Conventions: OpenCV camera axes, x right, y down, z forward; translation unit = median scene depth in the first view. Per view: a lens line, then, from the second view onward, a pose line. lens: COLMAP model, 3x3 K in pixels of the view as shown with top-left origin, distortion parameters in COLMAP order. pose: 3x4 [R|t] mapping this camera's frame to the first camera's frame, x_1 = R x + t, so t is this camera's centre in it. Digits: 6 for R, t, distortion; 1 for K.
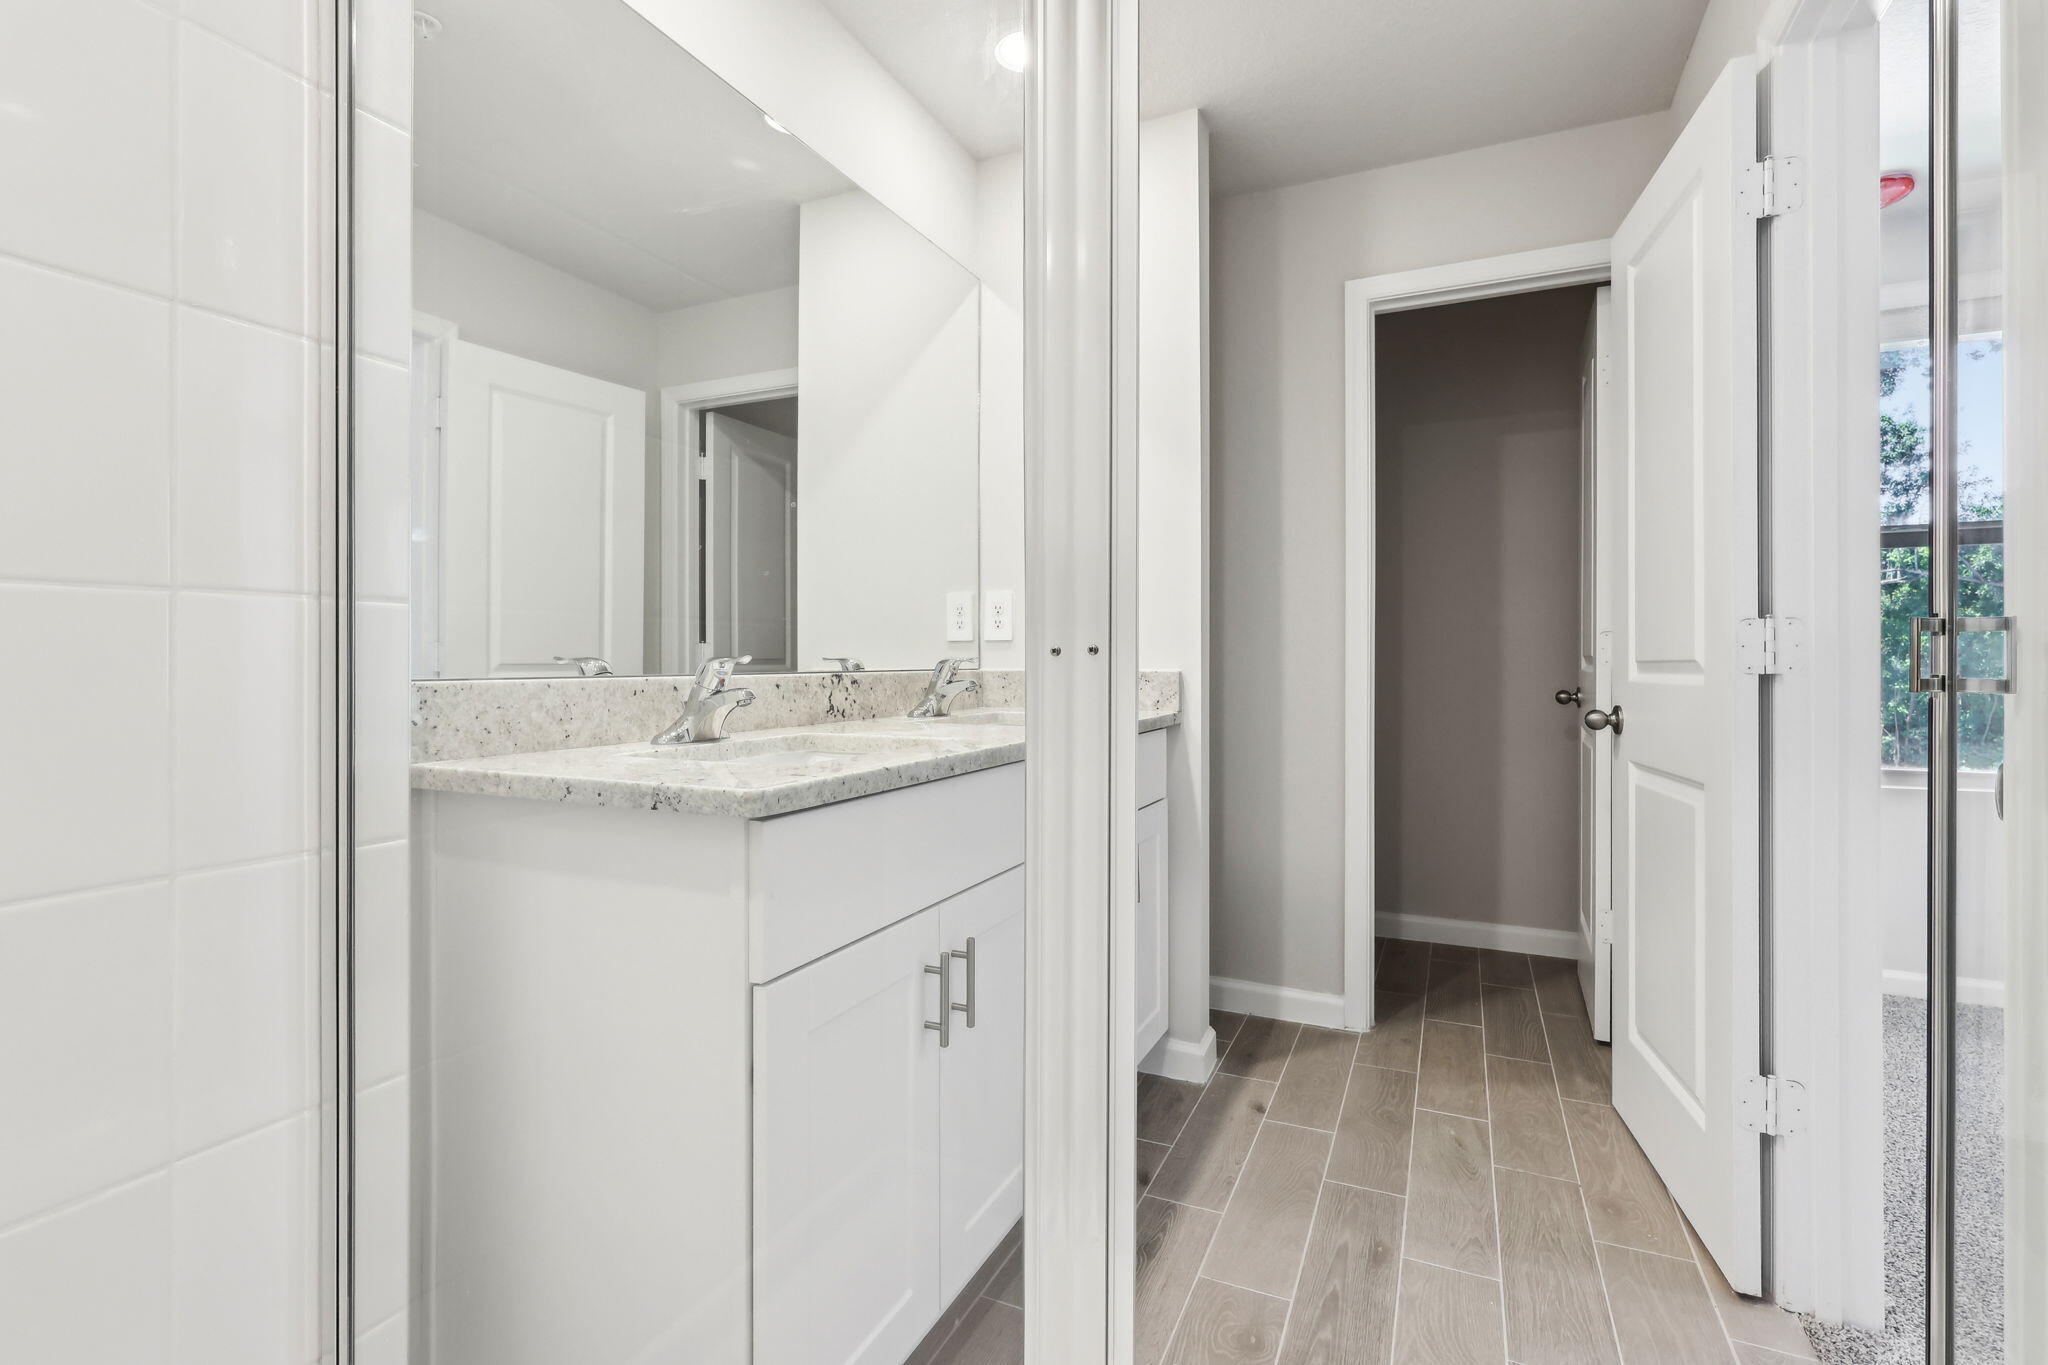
lens RADIAL K [[956.6, 0, 1011.4], [0, 956.6, 667.4], [0, 0, 1]] dist [-0.000566, -0.000073]
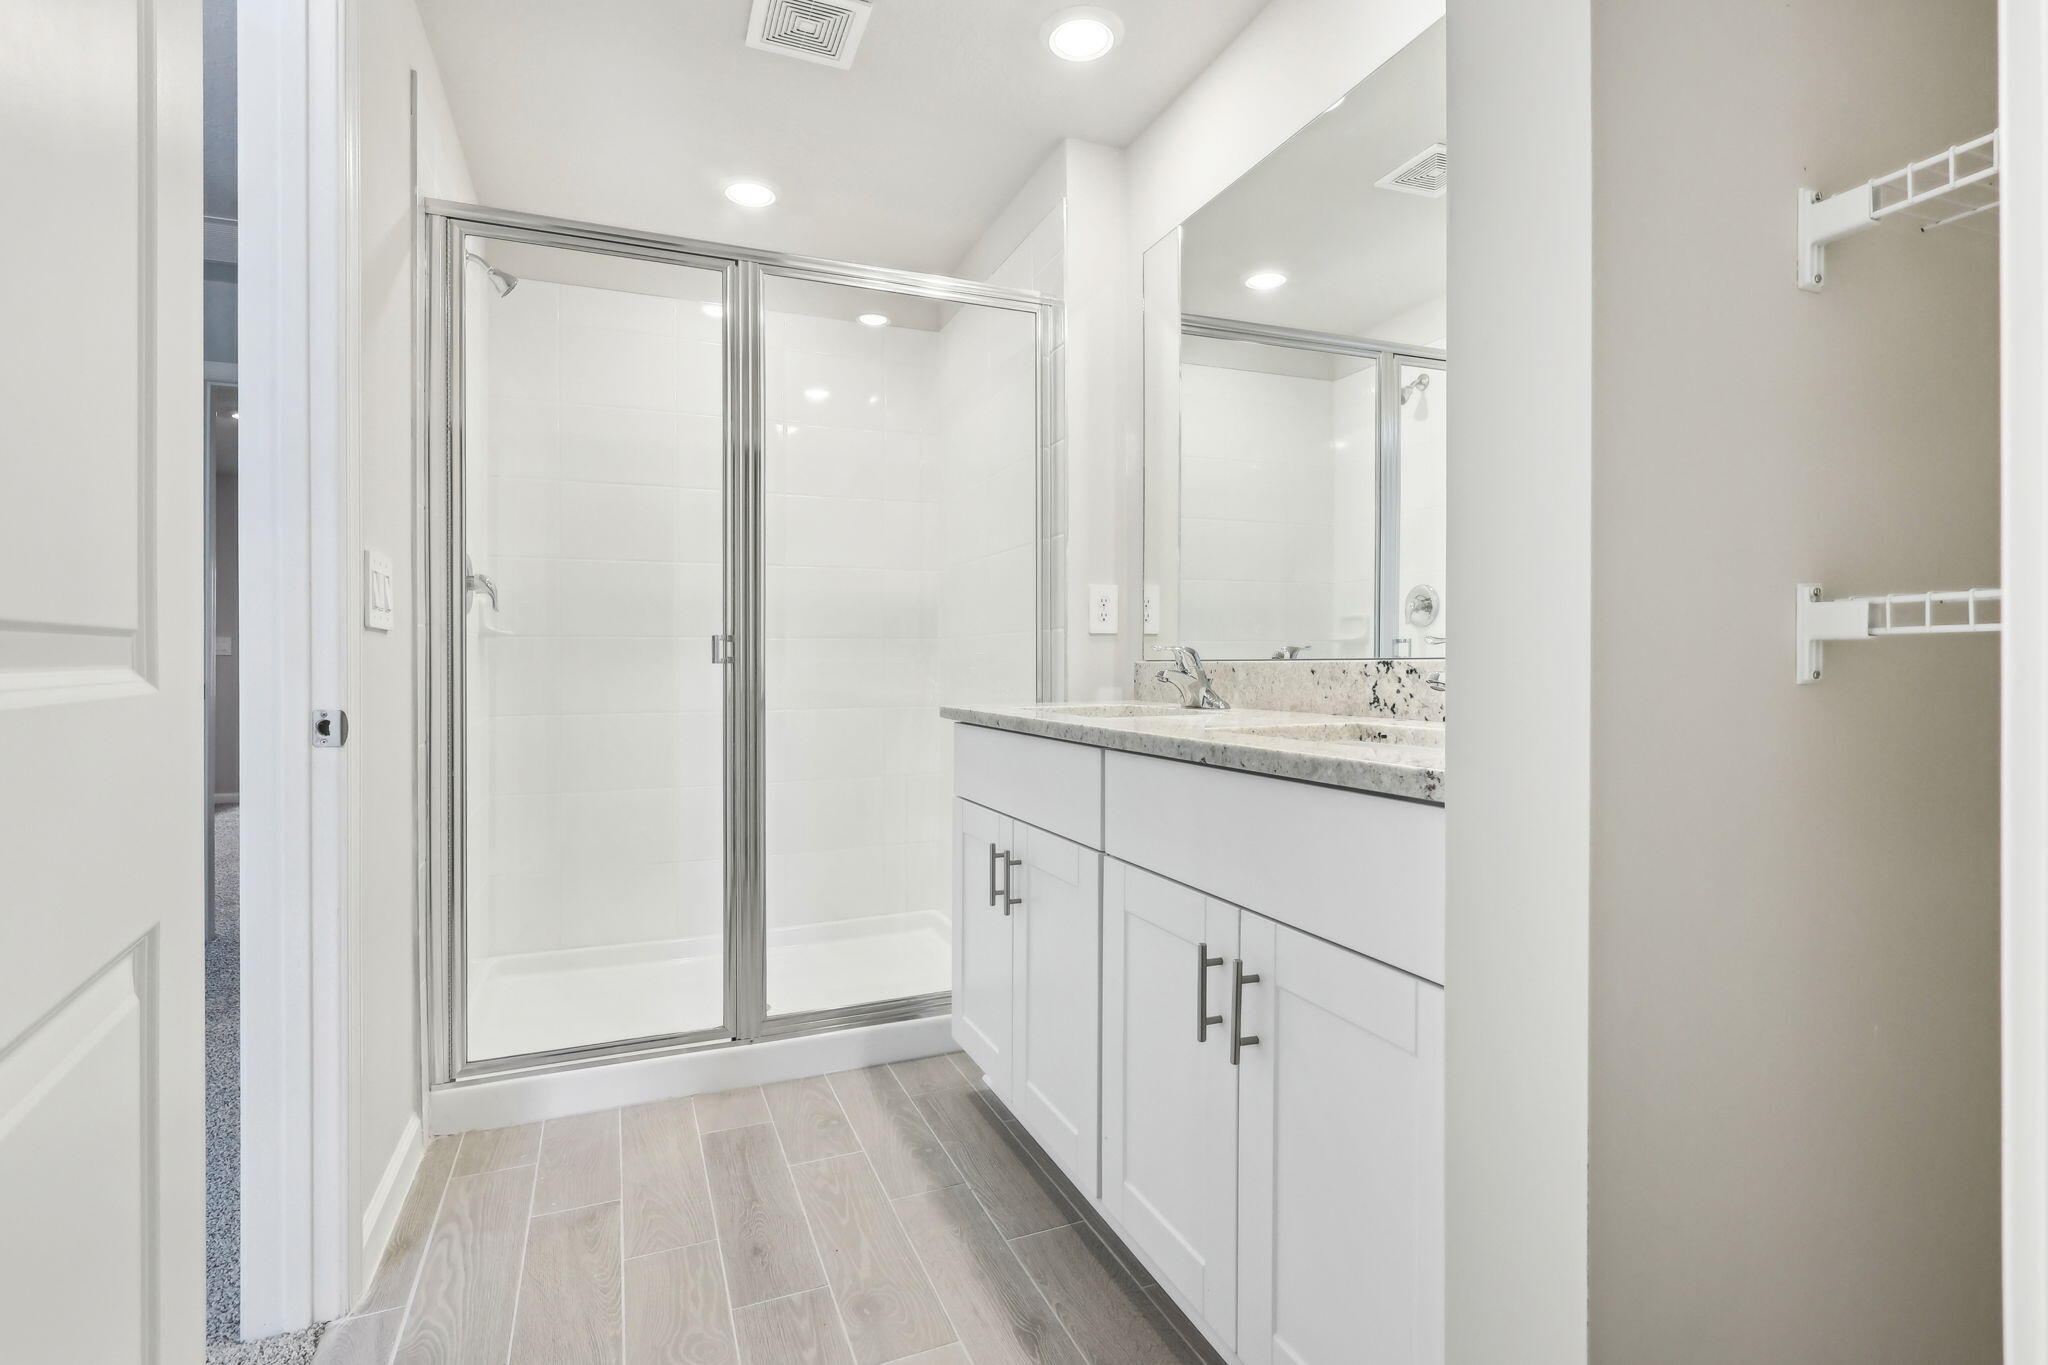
lens RADIAL K [[956.6, 0, 1015.7], [0, 956.6, 671.1], [0, 0, 1]] dist [-0.000566, -0.000073]
pose [[-0.676187, 0.013440, -0.736608, 0.672236], [0.003348, 0.999879, 0.015170, 0.002391], [0.736723, 0.007792, -0.676150, 1.362909]]
